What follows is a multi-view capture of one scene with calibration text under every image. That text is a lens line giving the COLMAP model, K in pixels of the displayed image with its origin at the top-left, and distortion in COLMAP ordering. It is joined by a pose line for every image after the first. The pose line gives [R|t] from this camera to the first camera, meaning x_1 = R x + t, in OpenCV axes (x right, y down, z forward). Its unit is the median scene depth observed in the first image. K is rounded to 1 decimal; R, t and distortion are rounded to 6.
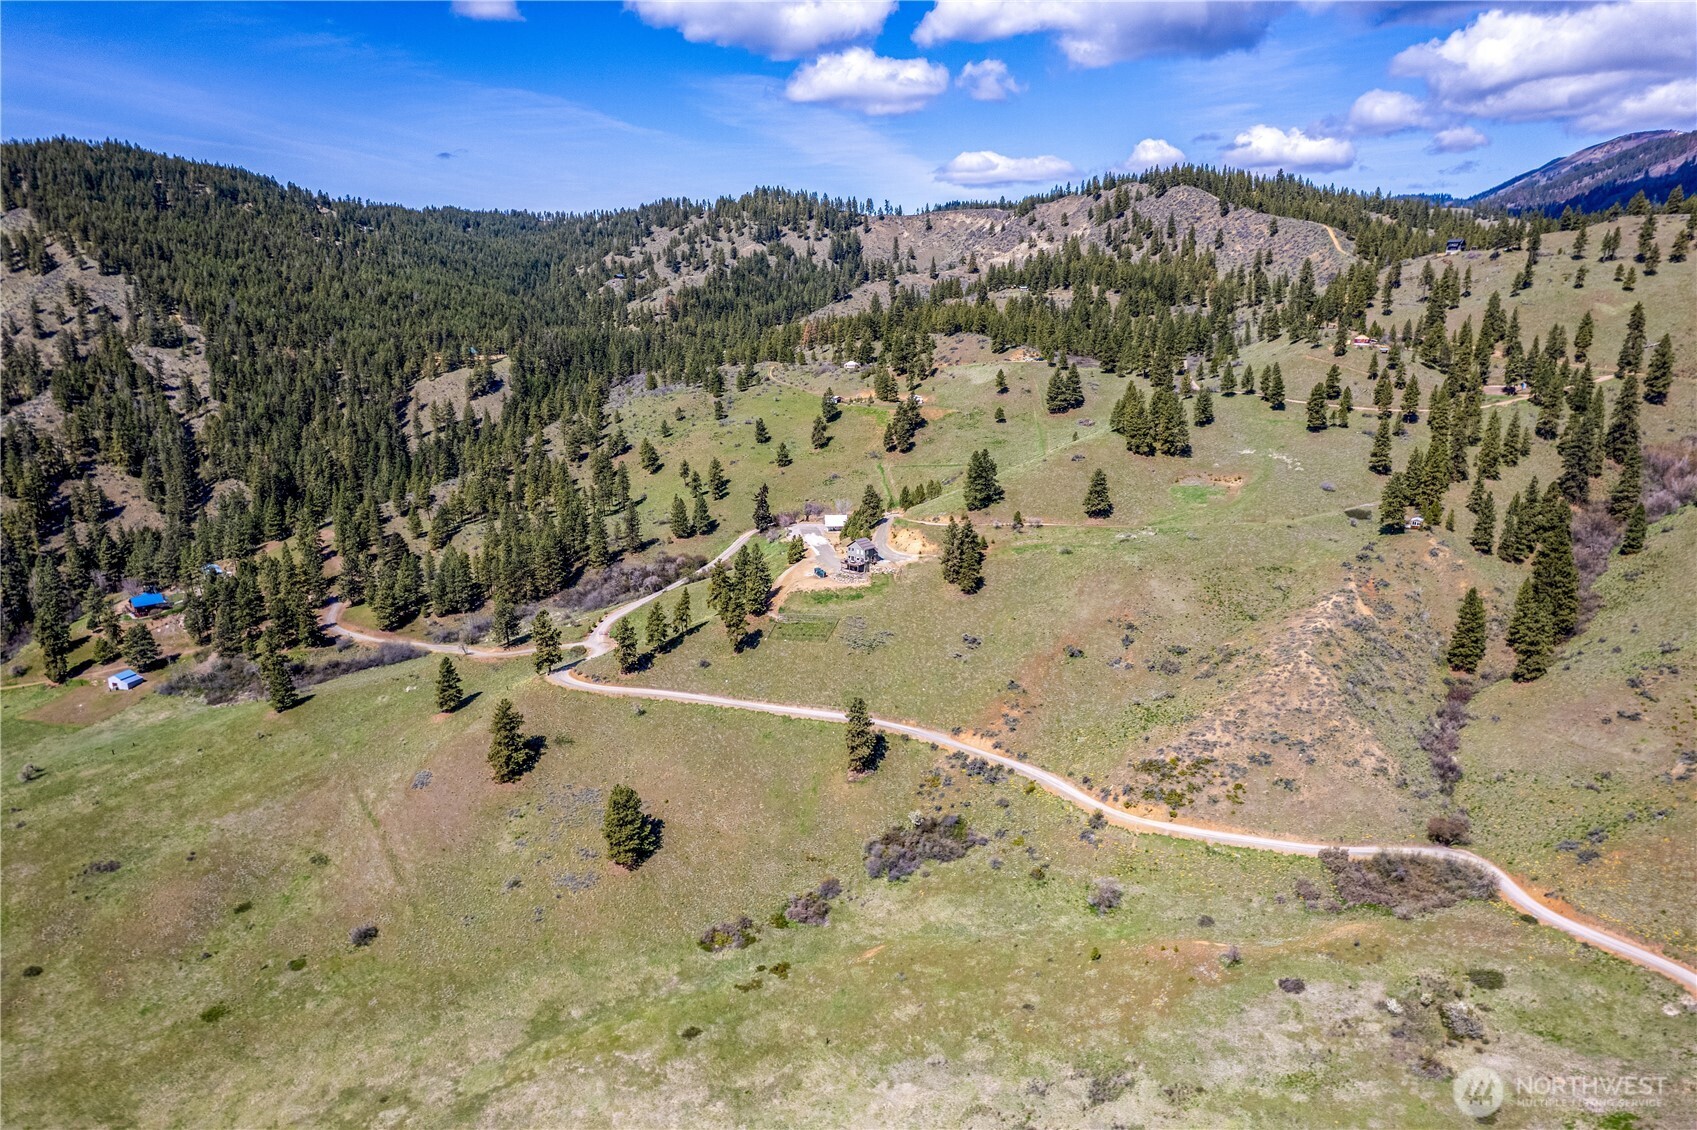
lens RADIAL K [[1093.0, 0, 848.5], [0, 1093.0, 565.0], [0, 0, 1]] dist [-0.068102, 0.060617]
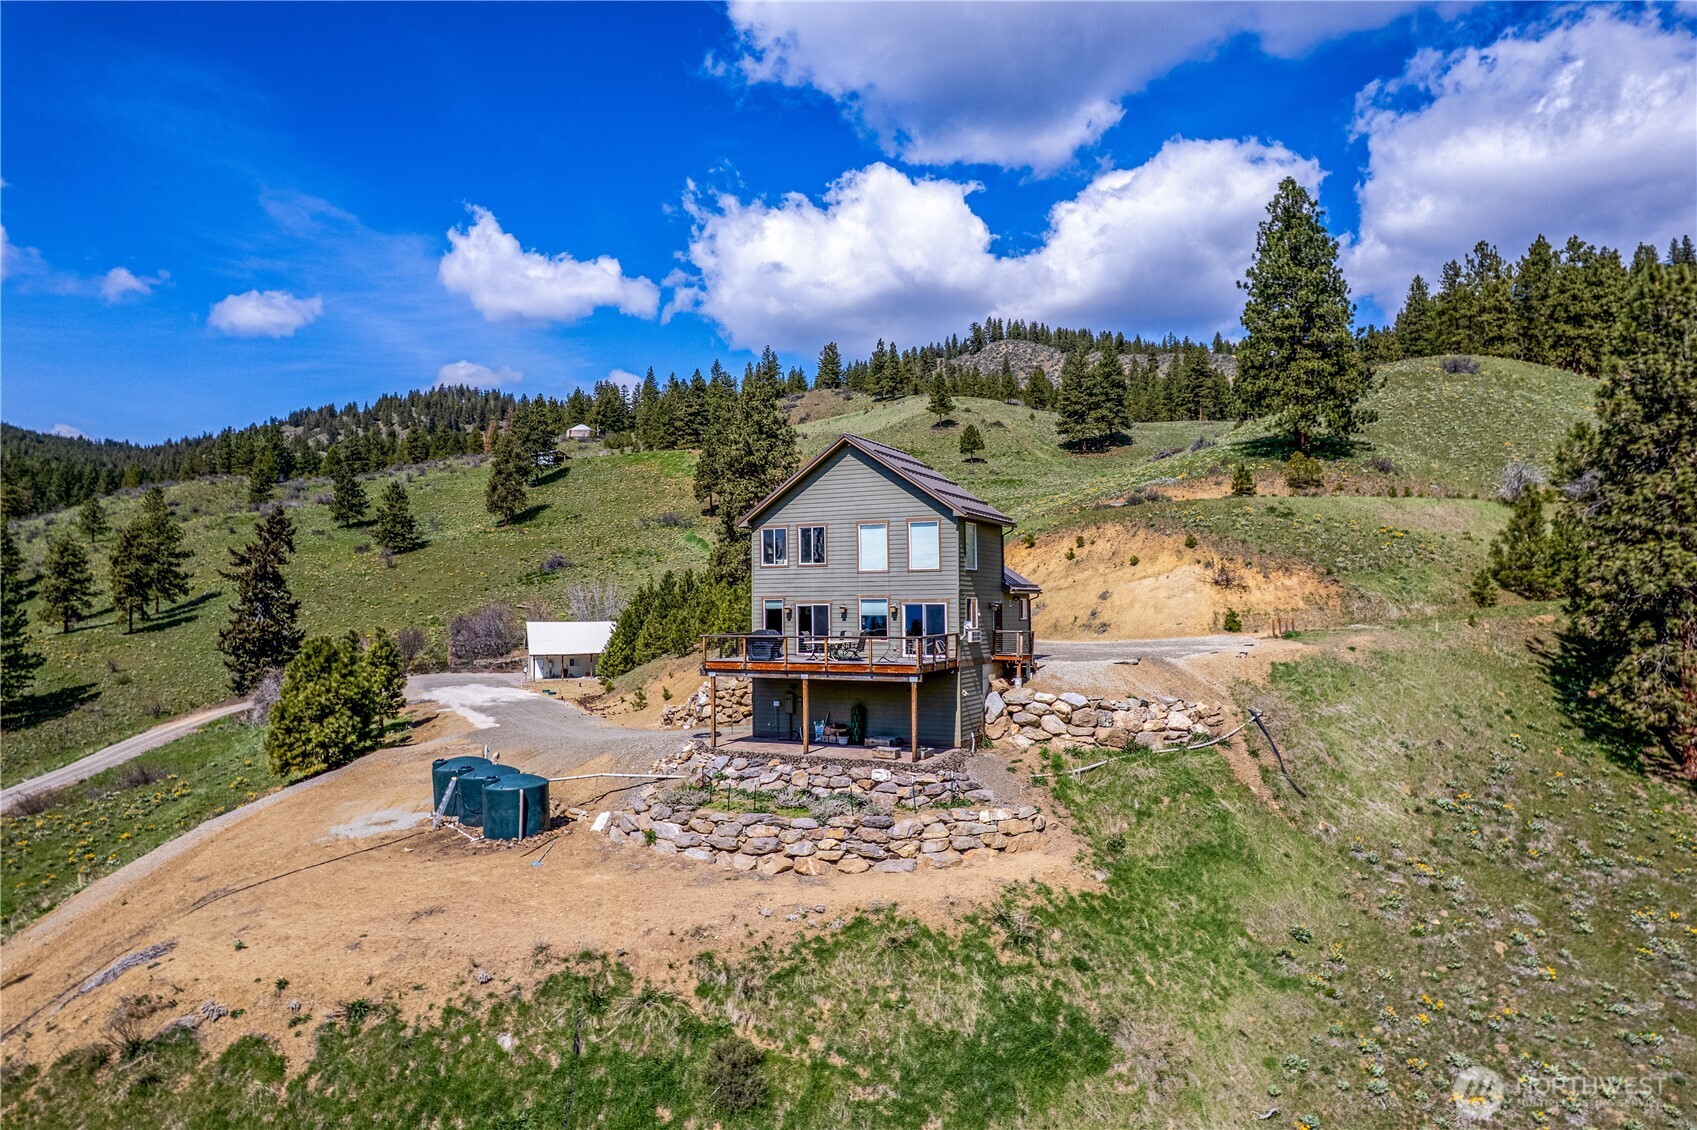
lens RADIAL K [[1093.5, 0, 847.2], [0, 1093.5, 572.8], [0, 0, 1]] dist [-0.086816, 0.081932]
pose [[0.963611, -0.000572, 0.267307, -0.013068], [0.073033, 0.962513, -0.261218, 0.010001], [-0.257137, 0.271235, 0.927530, 0.567832]]
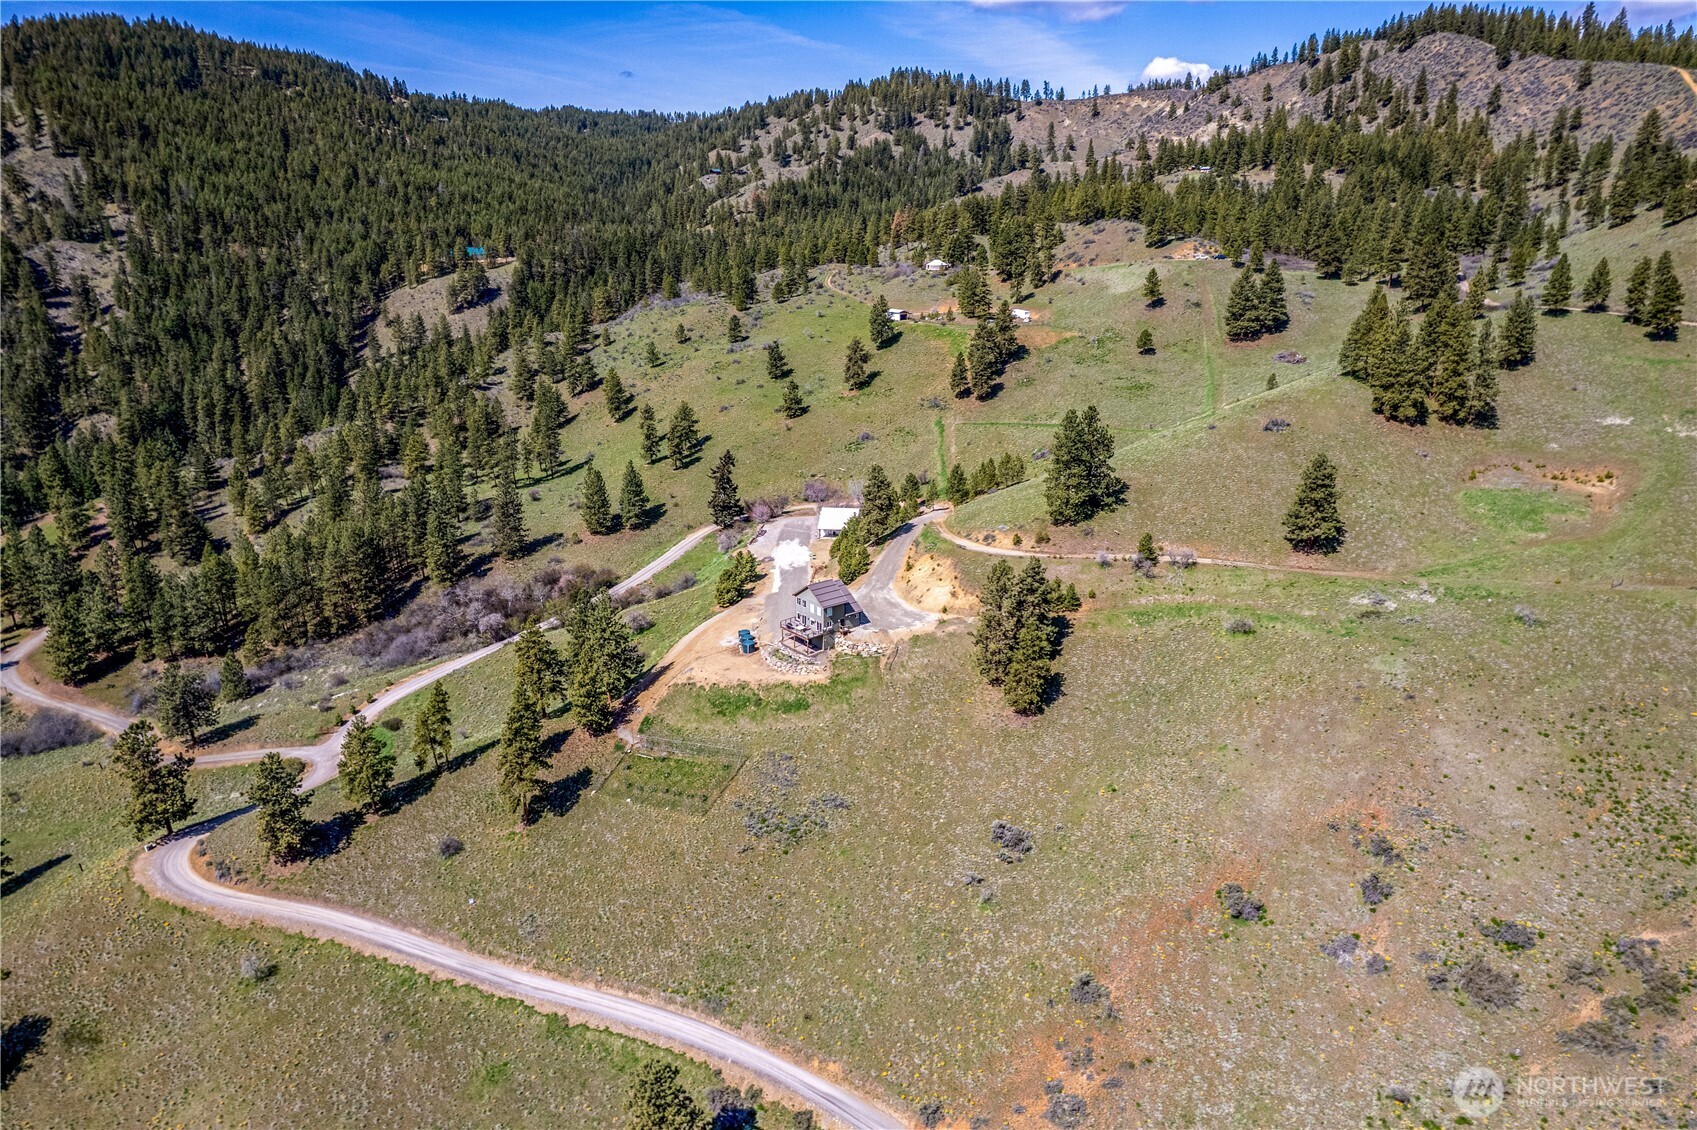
lens RADIAL K [[1093.5, 0, 847.2], [0, 1093.5, 572.8], [0, 0, 1]] dist [-0.086816, 0.081932]
pose [[0.987332, 0.046555, -0.151687, 0.062553], [-0.035339, 0.996495, 0.075817, -0.042264], [0.154685, -0.069496, 0.985517, 0.317617]]
